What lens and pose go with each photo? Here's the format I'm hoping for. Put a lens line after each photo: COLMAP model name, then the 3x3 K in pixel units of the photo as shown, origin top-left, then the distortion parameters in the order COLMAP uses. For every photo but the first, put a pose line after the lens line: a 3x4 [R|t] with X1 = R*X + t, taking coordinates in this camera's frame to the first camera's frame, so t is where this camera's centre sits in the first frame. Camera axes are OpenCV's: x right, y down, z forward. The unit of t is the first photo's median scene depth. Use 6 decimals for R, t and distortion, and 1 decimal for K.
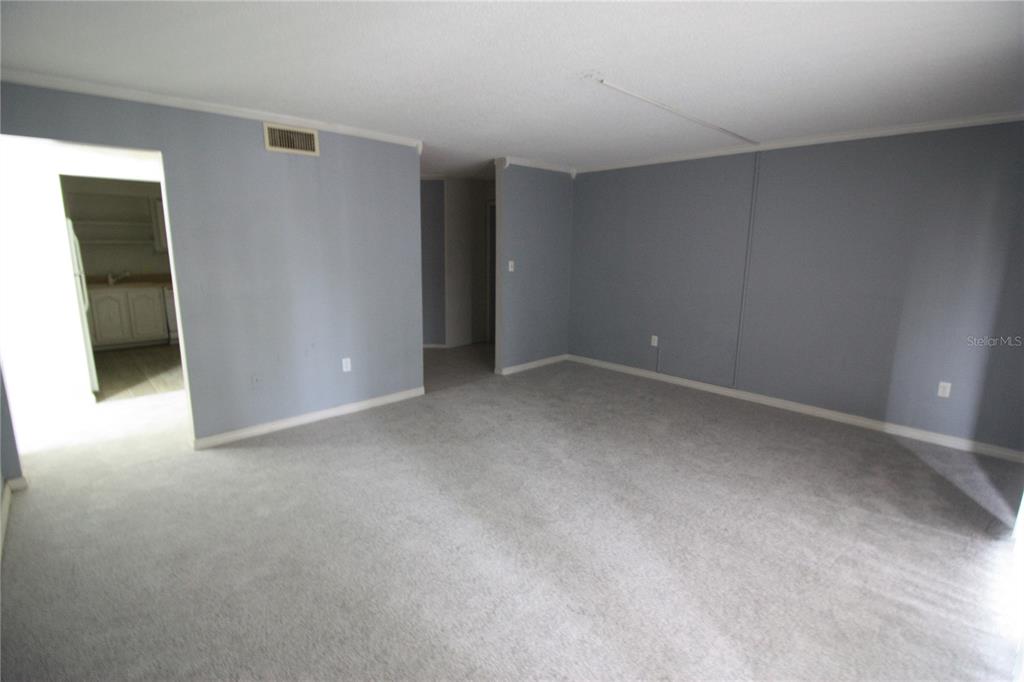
lens RADIAL K [[487.0, 0, 513.1], [0, 487.0, 339.6], [0, 0, 1]] dist [-0.003136, -0.000622]
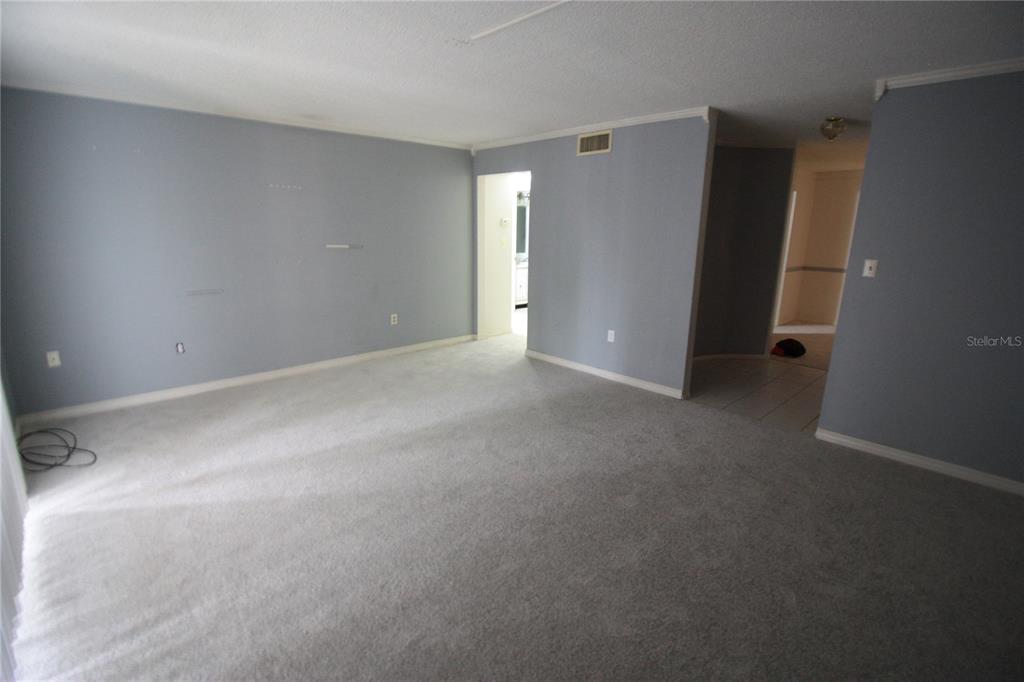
lens RADIAL K [[487.0, 0, 513.4], [0, 487.0, 340.6], [0, 0, 1]] dist [-0.003136, -0.000622]
pose [[-0.013254, 0.219216, -0.975586, 0.757418], [-0.209378, 0.953434, 0.217082, -0.134684], [0.977745, 0.207143, 0.033262, 0.745659]]
